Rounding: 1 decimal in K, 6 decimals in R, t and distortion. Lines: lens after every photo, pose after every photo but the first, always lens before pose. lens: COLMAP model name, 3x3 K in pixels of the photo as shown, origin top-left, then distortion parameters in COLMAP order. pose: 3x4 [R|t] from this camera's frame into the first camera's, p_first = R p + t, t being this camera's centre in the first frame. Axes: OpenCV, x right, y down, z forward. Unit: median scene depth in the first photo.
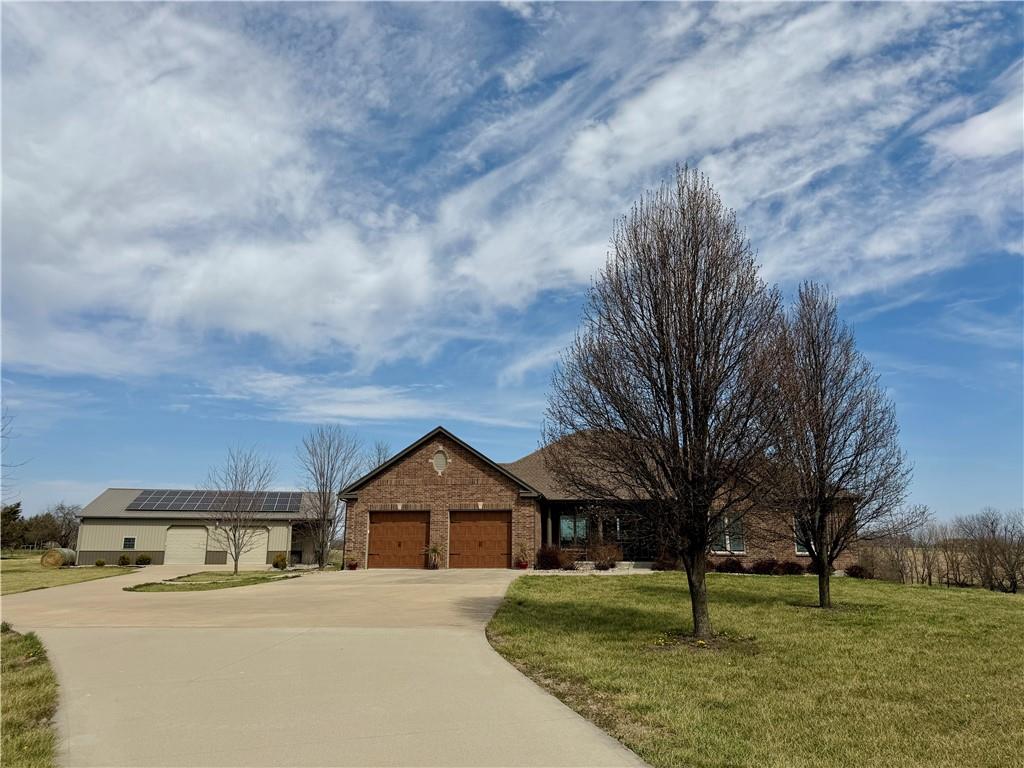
lens RADIAL K [[704.6, 0, 512.0], [0, 704.6, 384.0], [0, 0, 1]] dist [0.123671, -0.210026]
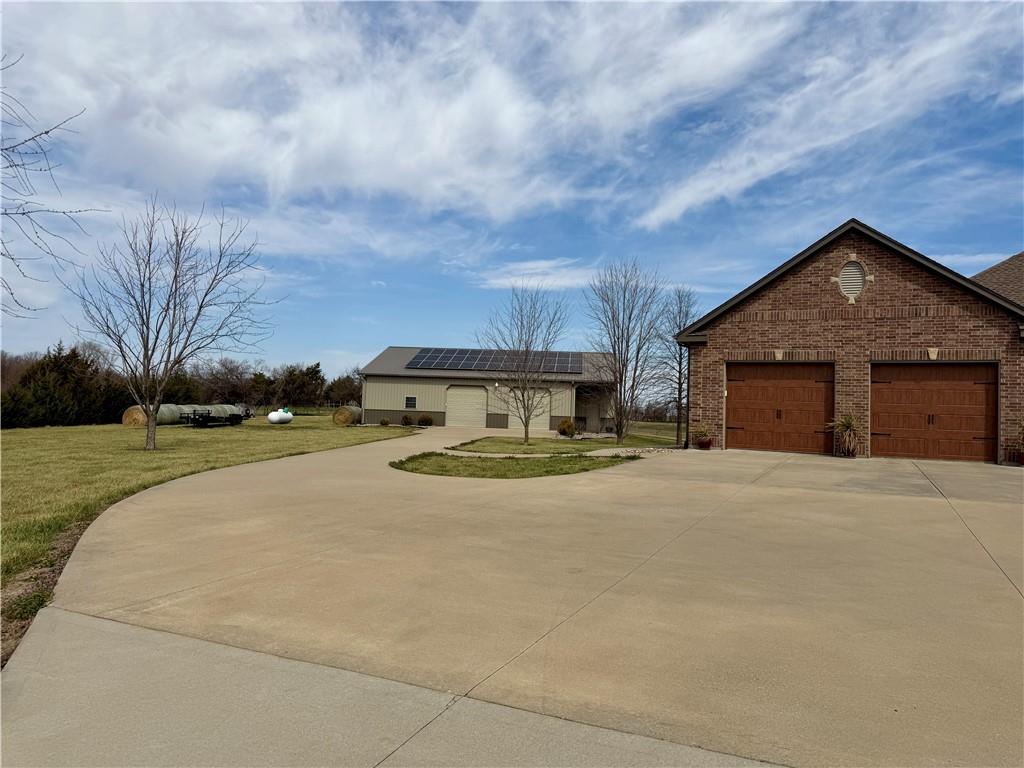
lens RADIAL K [[704.9, 0, 512.0], [0, 704.9, 384.0], [0, 0, 1]] dist [0.010170, -0.020960]
pose [[0.938984, 0.017720, -0.343503, -0.165069], [0.043864, 0.984349, 0.170685, 0.082789], [0.341151, -0.175338, 0.923511, 0.350324]]
